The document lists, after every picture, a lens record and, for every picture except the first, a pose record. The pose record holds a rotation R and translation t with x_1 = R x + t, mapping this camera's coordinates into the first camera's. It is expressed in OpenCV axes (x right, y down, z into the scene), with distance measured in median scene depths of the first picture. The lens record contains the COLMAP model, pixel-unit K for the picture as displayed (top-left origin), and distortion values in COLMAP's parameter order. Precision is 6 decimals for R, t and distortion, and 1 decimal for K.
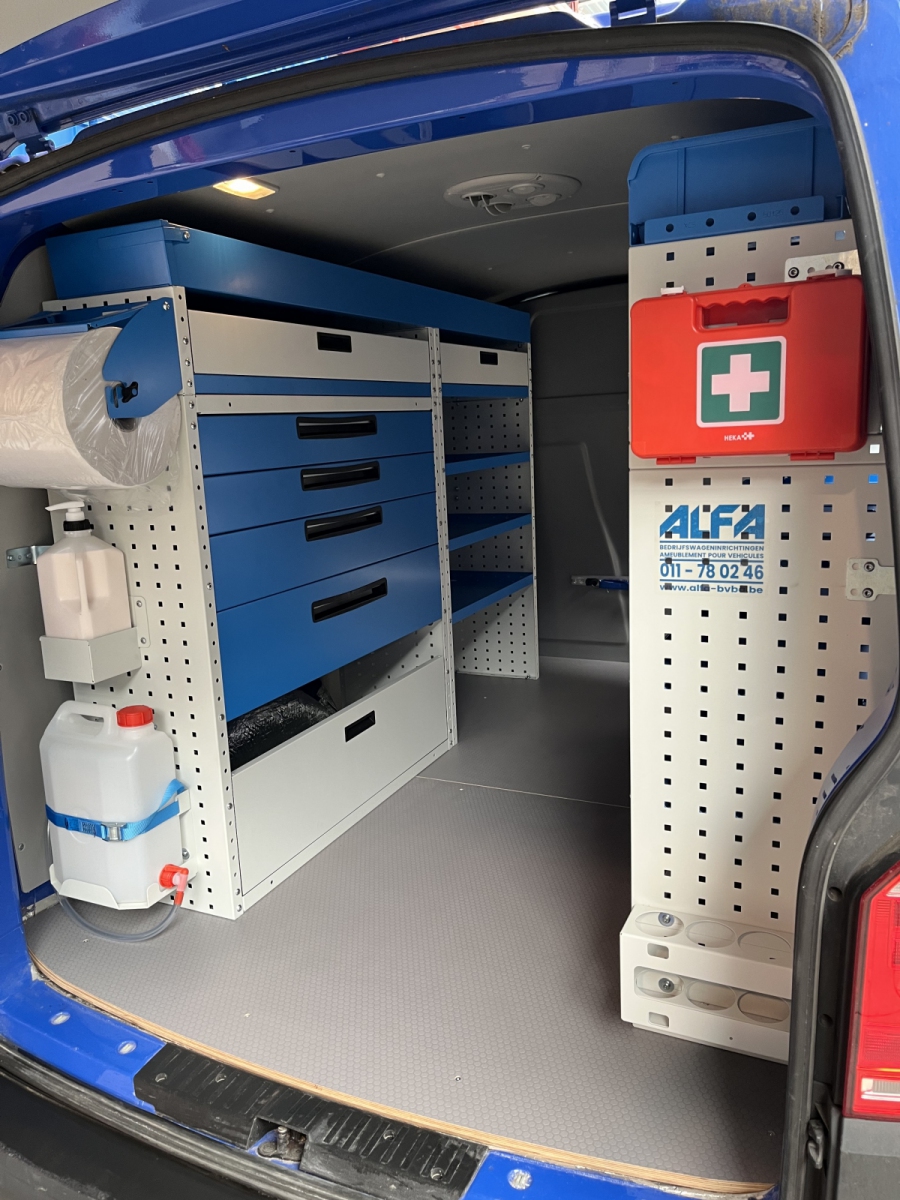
lens RADIAL K [[909.1, 0, 448.5], [0, 909.1, 607.5], [0, 0, 1]] dist [0.058784, -0.077225]
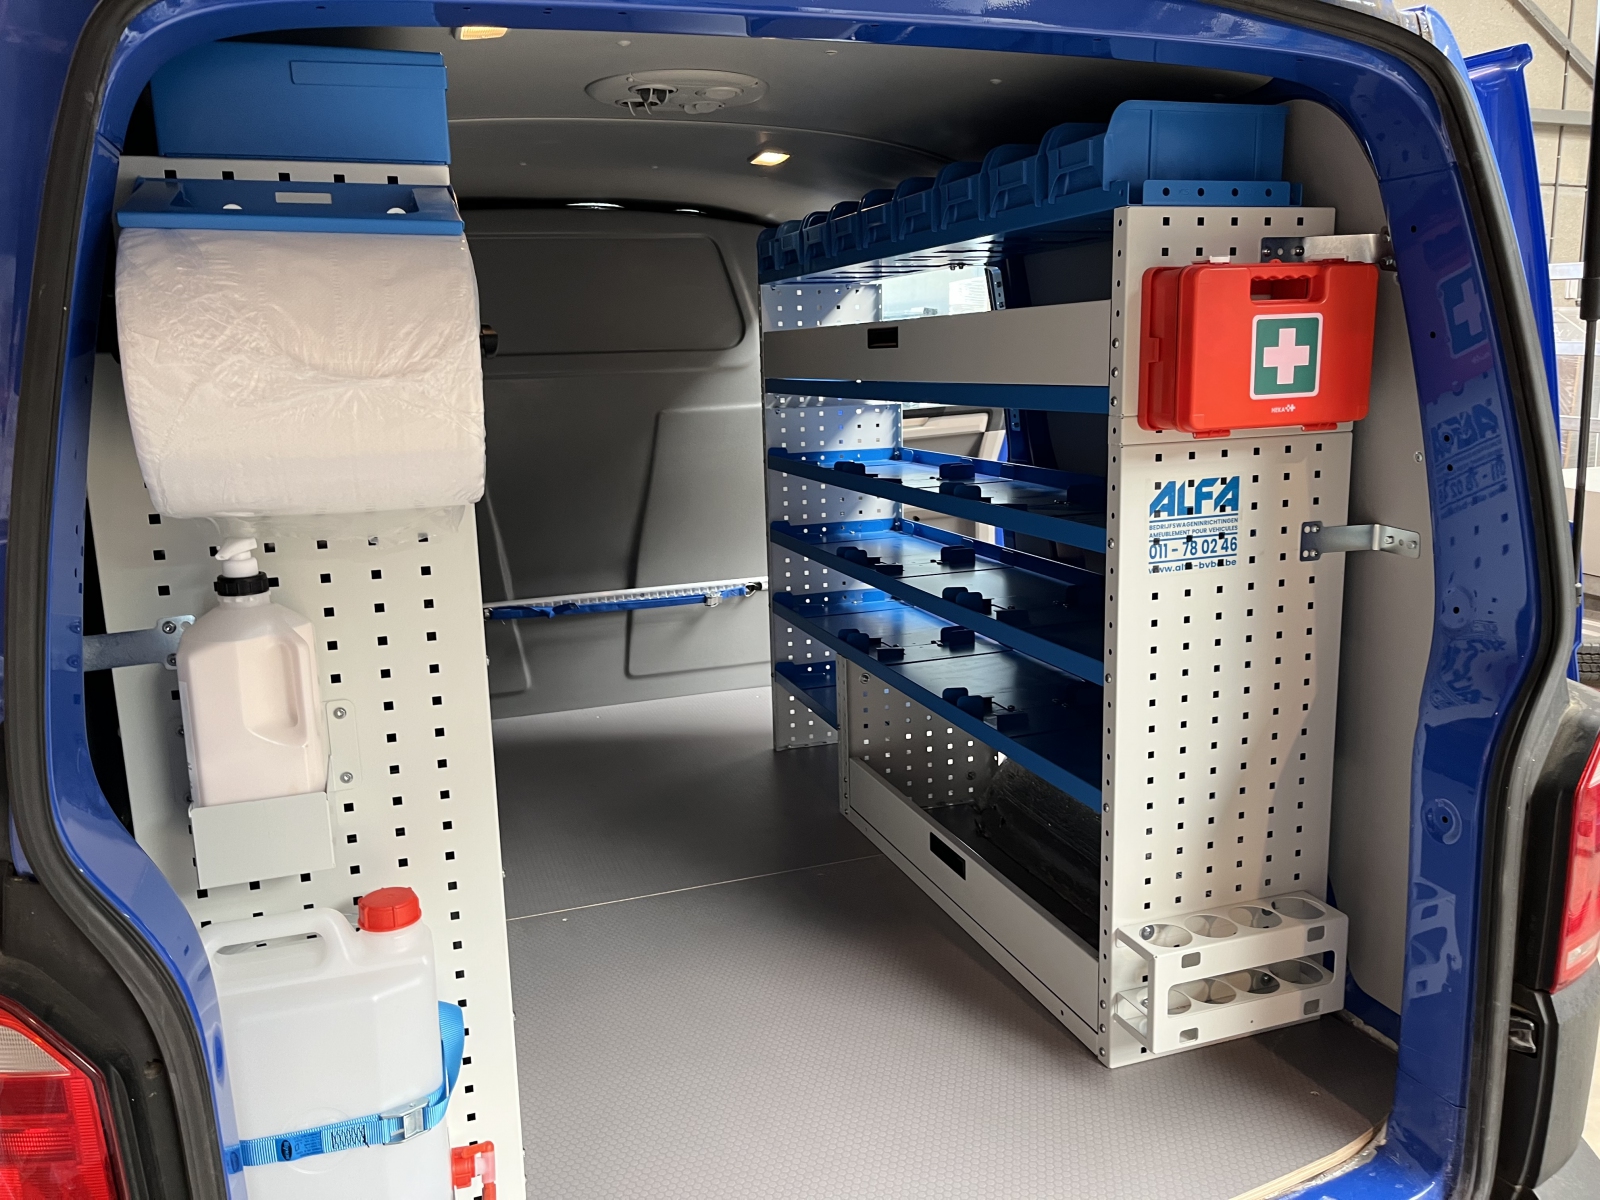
lens RADIAL K [[1212.1, 0, 801.7], [0, 1212.1, 593.8], [0, 0, 1]] dist [0.058784, -0.077225]
pose [[0.711313, -0.110151, 0.694191, -0.902573], [0.136687, 0.990467, 0.017104, -0.070457], [-0.689457, 0.082721, 0.719588, 0.363590]]
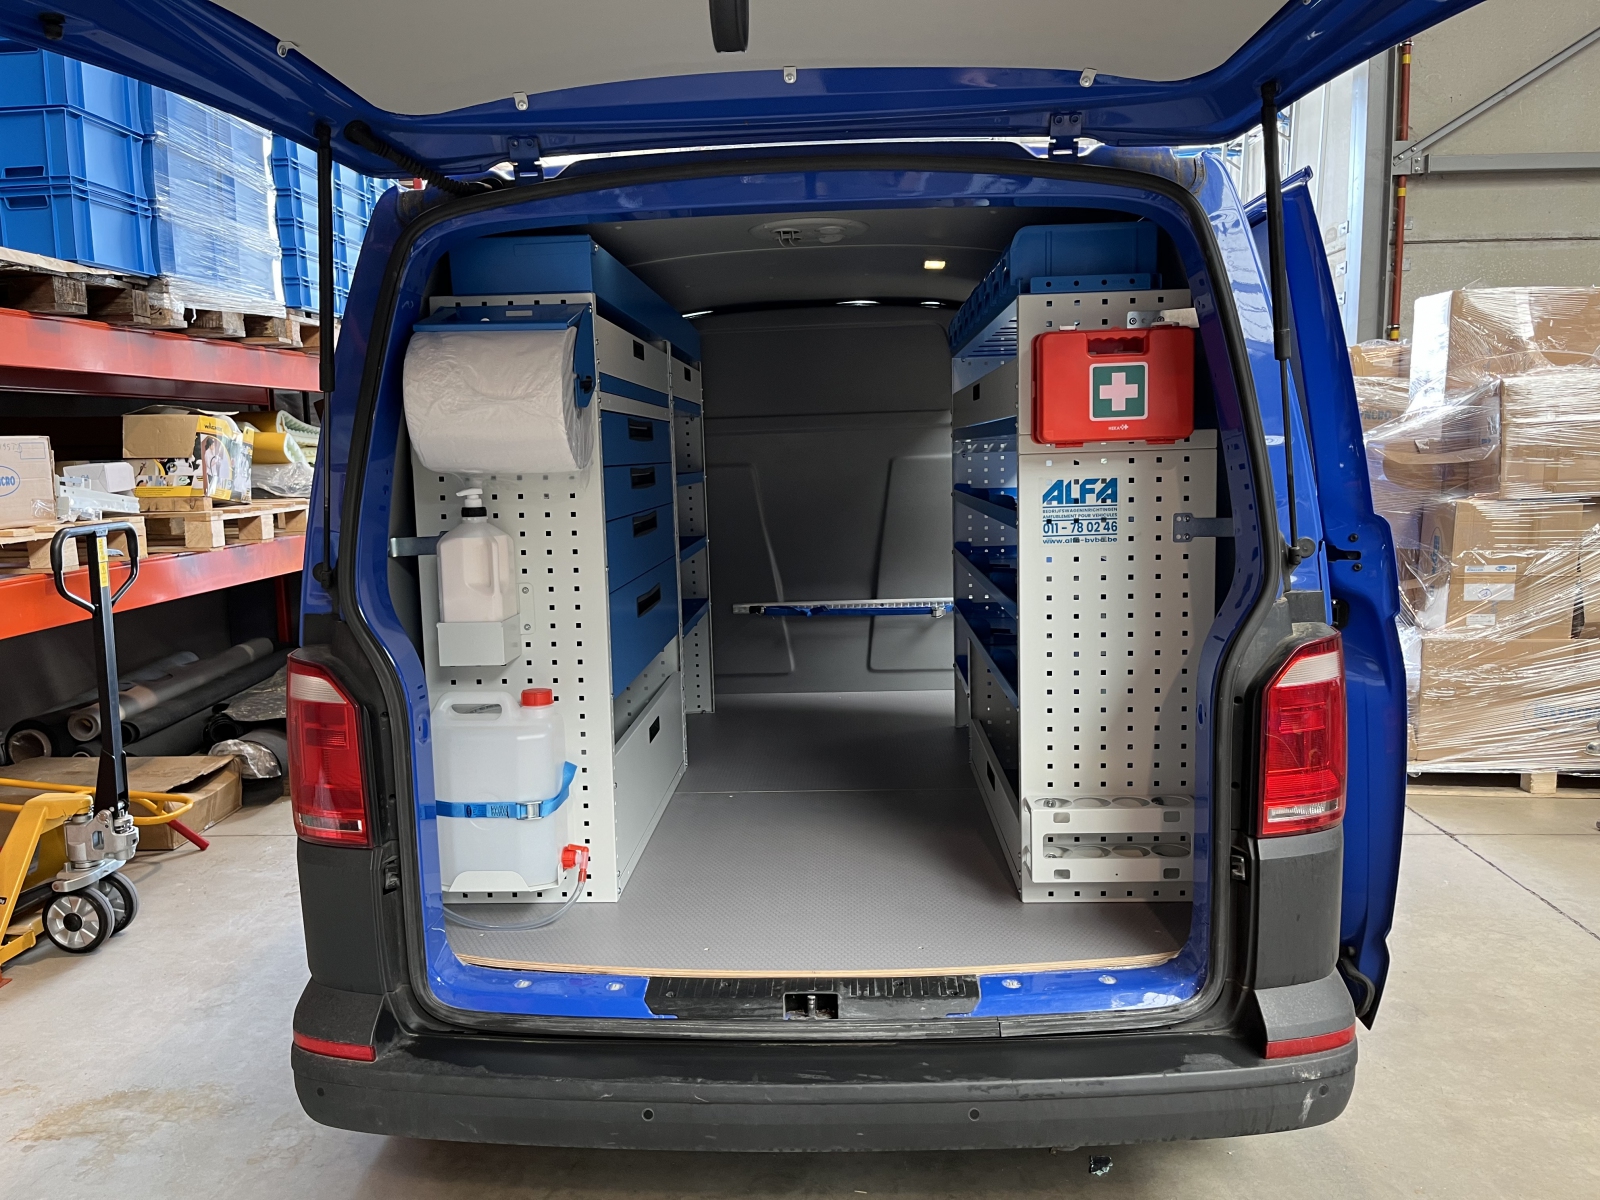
lens RADIAL K [[1212.1, 0, 797.5], [0, 1212.1, 593.3], [0, 0, 1]] dist [0.058784, -0.077225]
pose [[0.920648, -0.024121, 0.389649, -0.817249], [0.063569, 0.994031, -0.088664, 0.193170], [-0.385185, 0.106397, 0.916686, -0.500353]]
